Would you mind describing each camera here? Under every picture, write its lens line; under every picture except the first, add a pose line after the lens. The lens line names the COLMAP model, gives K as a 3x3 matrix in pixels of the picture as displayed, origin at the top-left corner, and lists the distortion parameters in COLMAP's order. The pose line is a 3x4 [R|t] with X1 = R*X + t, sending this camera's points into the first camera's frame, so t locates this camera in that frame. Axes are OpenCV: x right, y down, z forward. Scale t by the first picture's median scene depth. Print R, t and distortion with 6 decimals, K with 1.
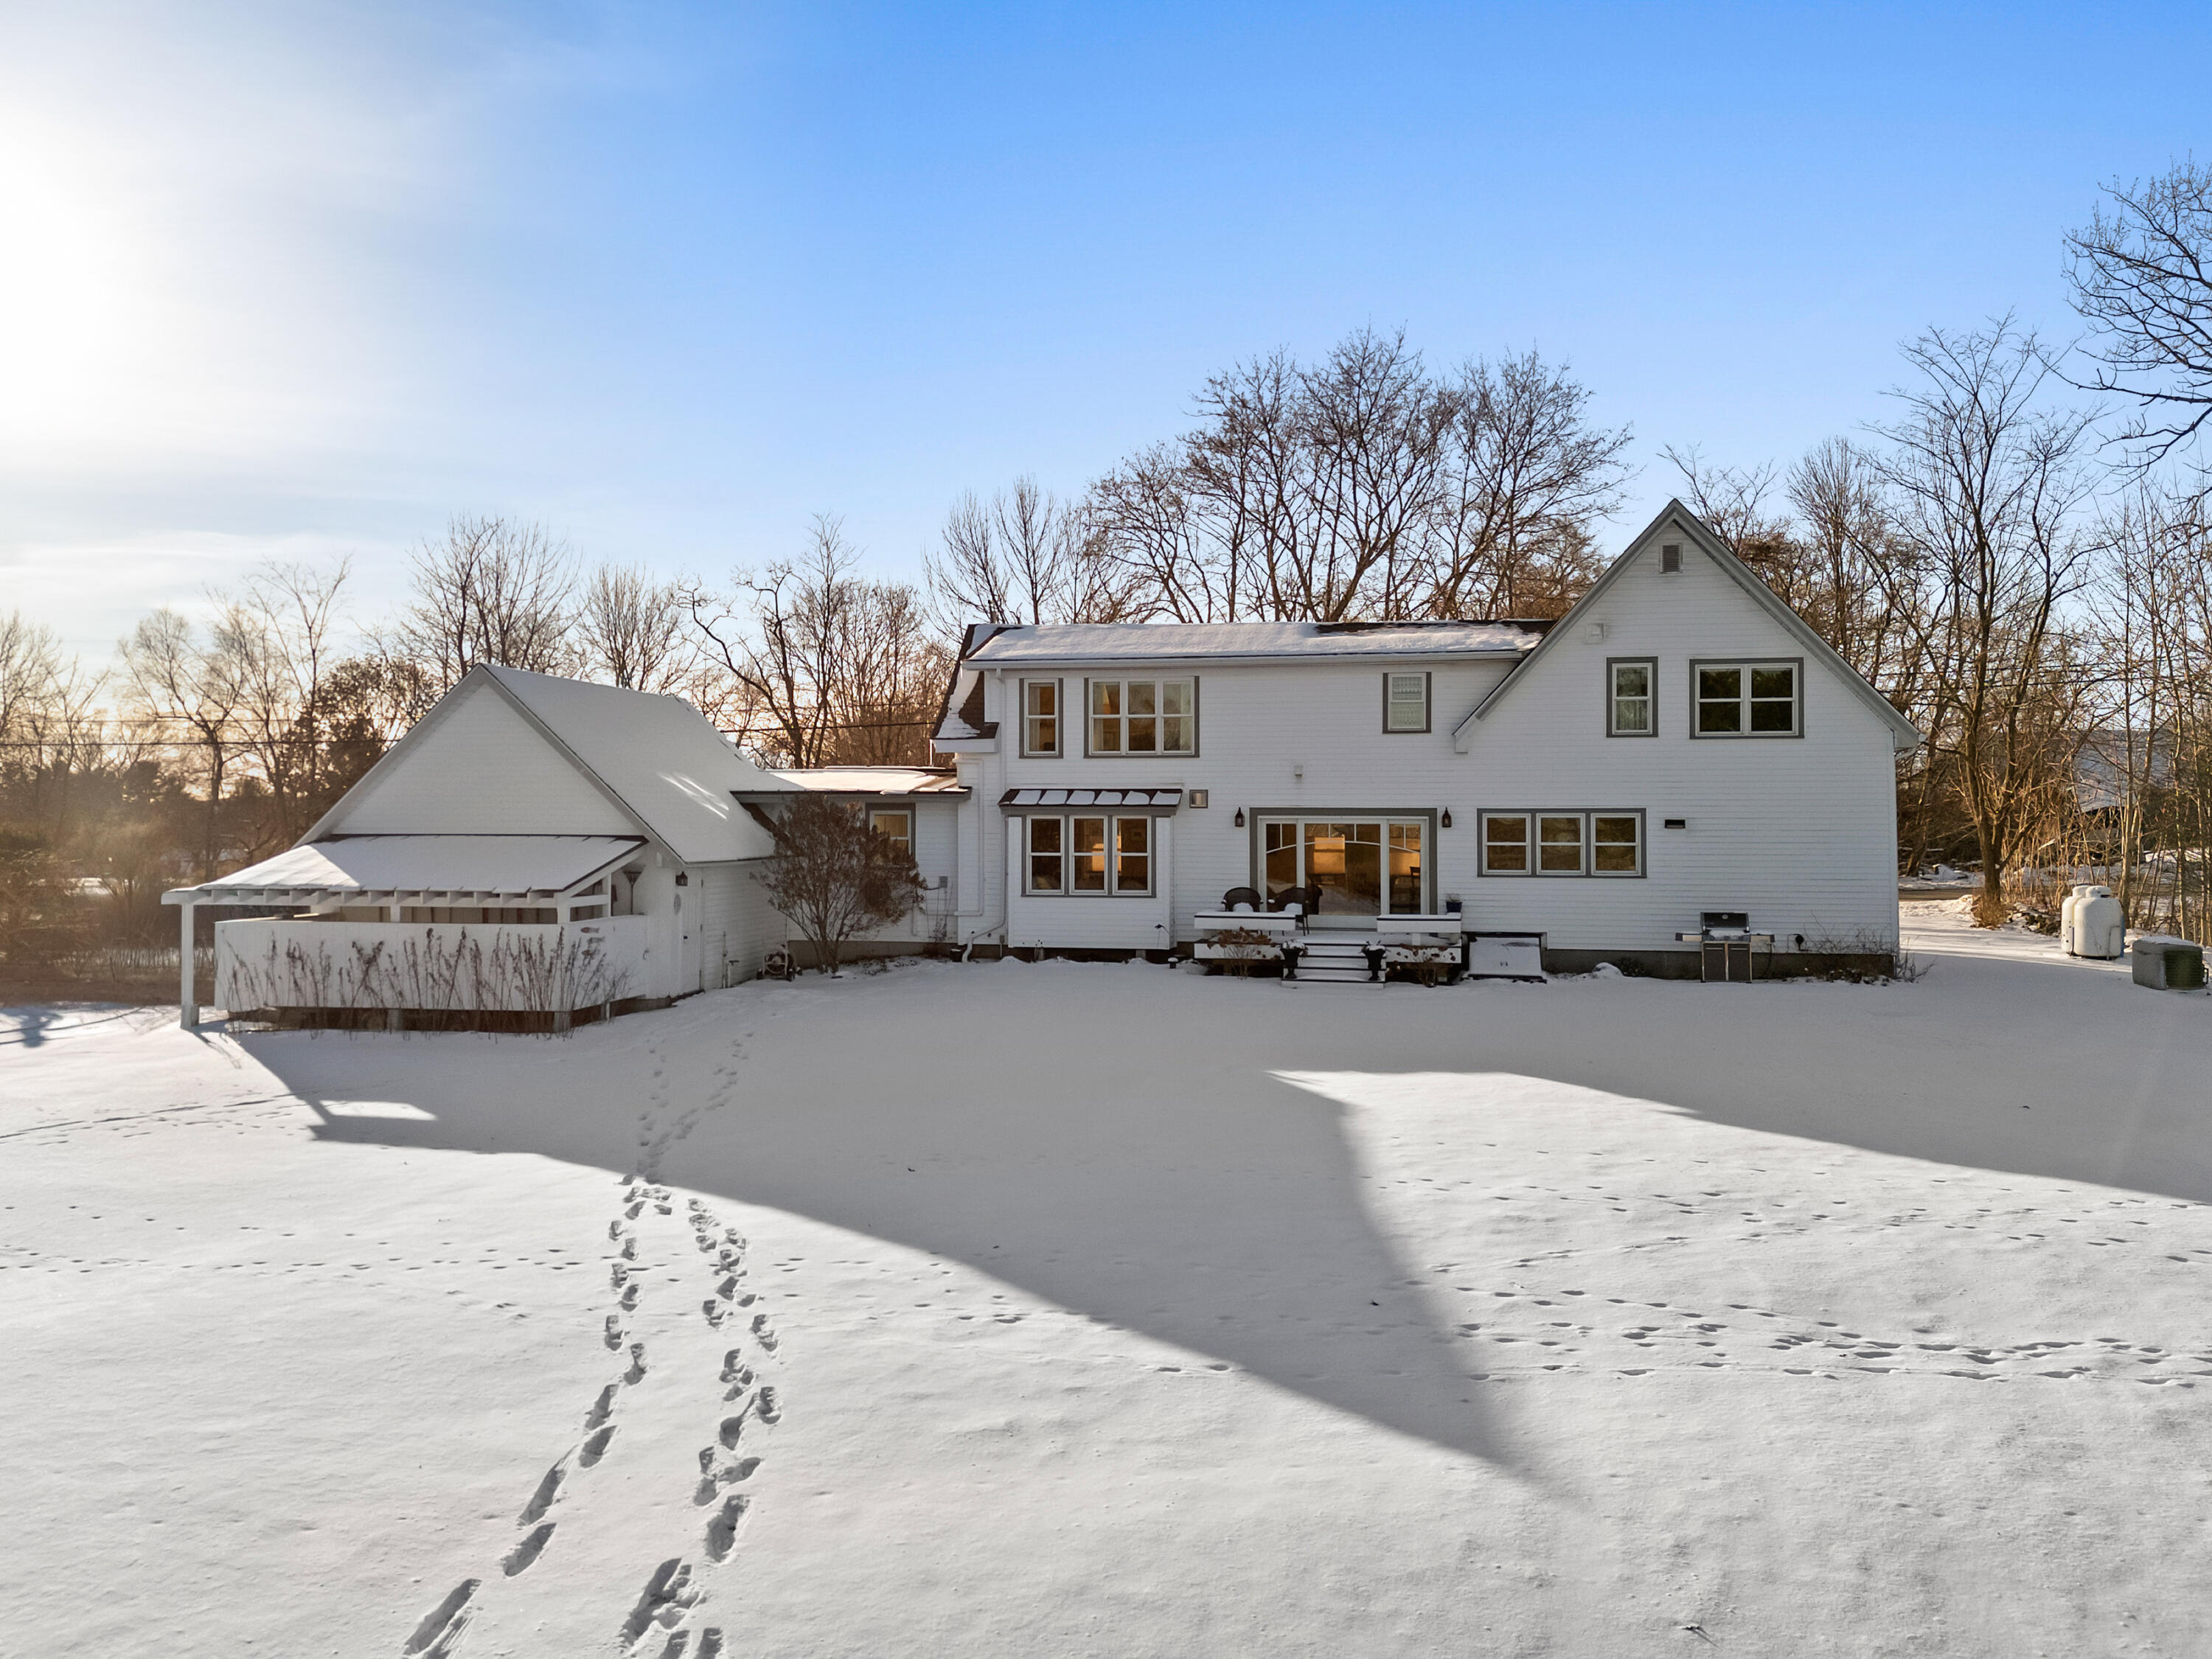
lens RADIAL K [[1798.3, 0, 1069.5], [0, 1798.3, 815.1], [0, 0, 1]] dist [0.111095, -0.114193]
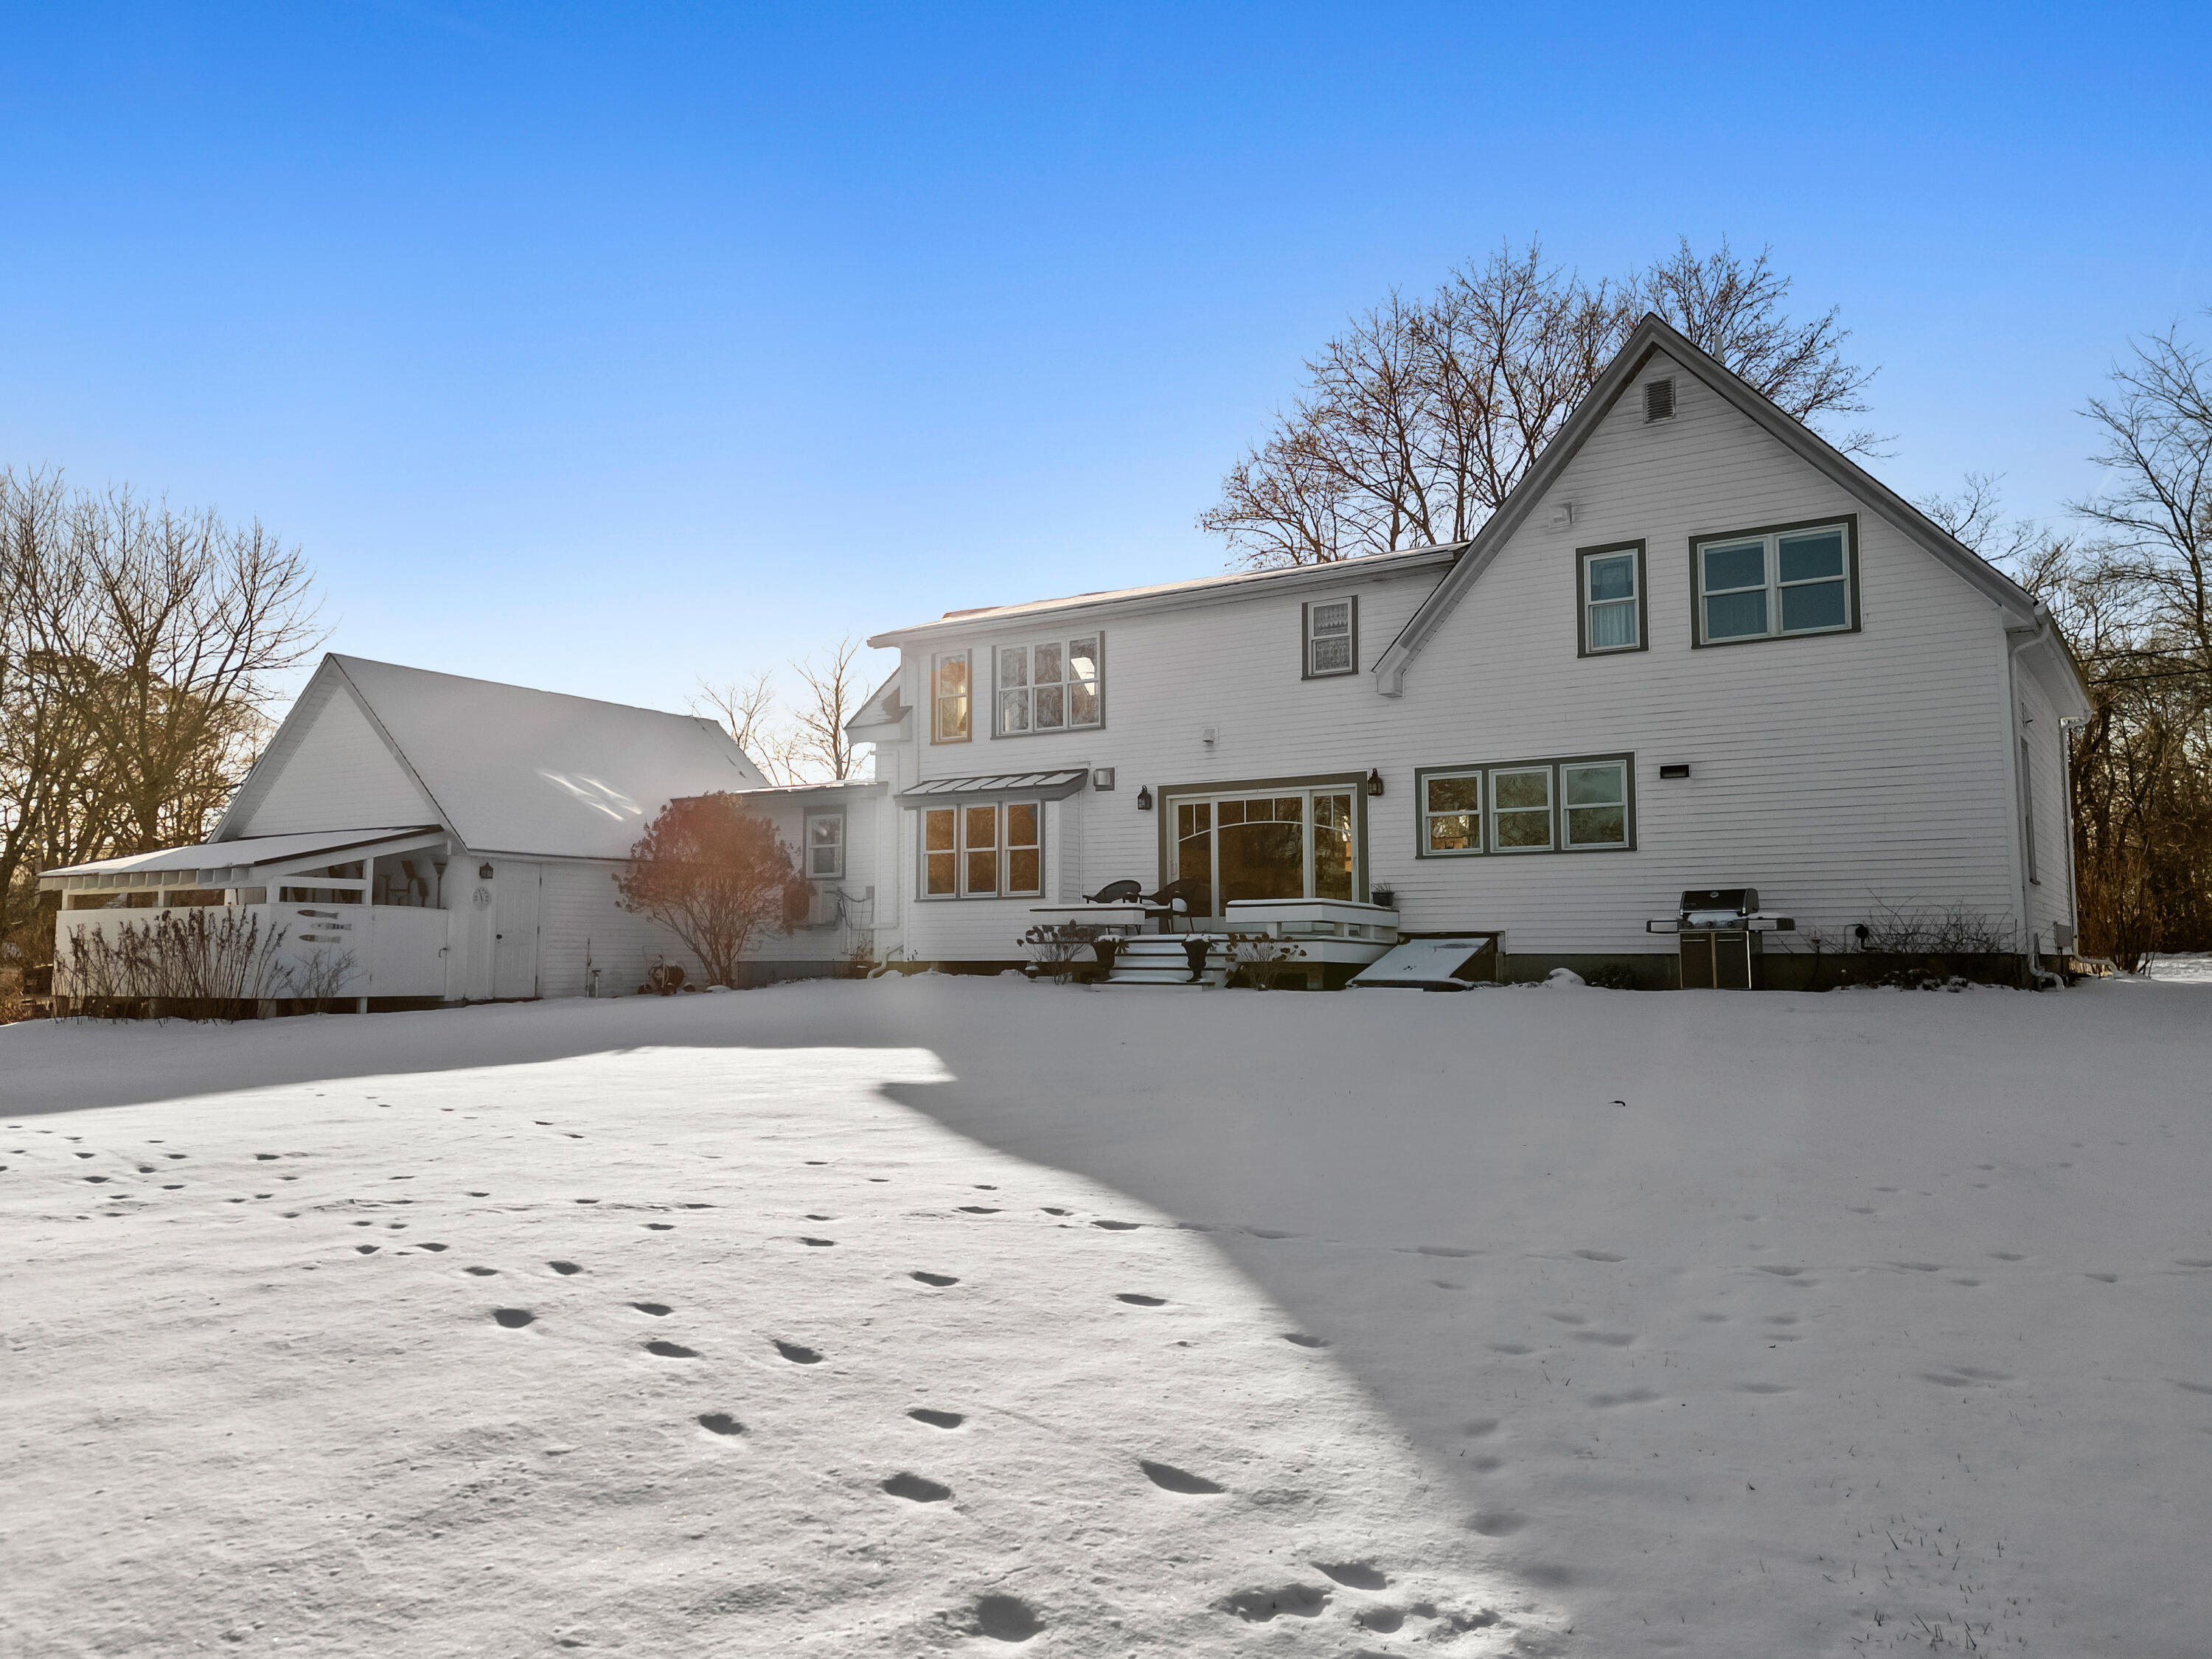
lens RADIAL K [[1630.9, 0, 1038.6], [0, 1630.9, 848.6], [0, 0, 1]] dist [0.043547, -0.002145]
pose [[0.919170, -0.026693, -0.392955, 0.347678], [0.001560, 0.997940, -0.064139, 0.072871], [0.393858, 0.058341, 0.917318, 0.318598]]
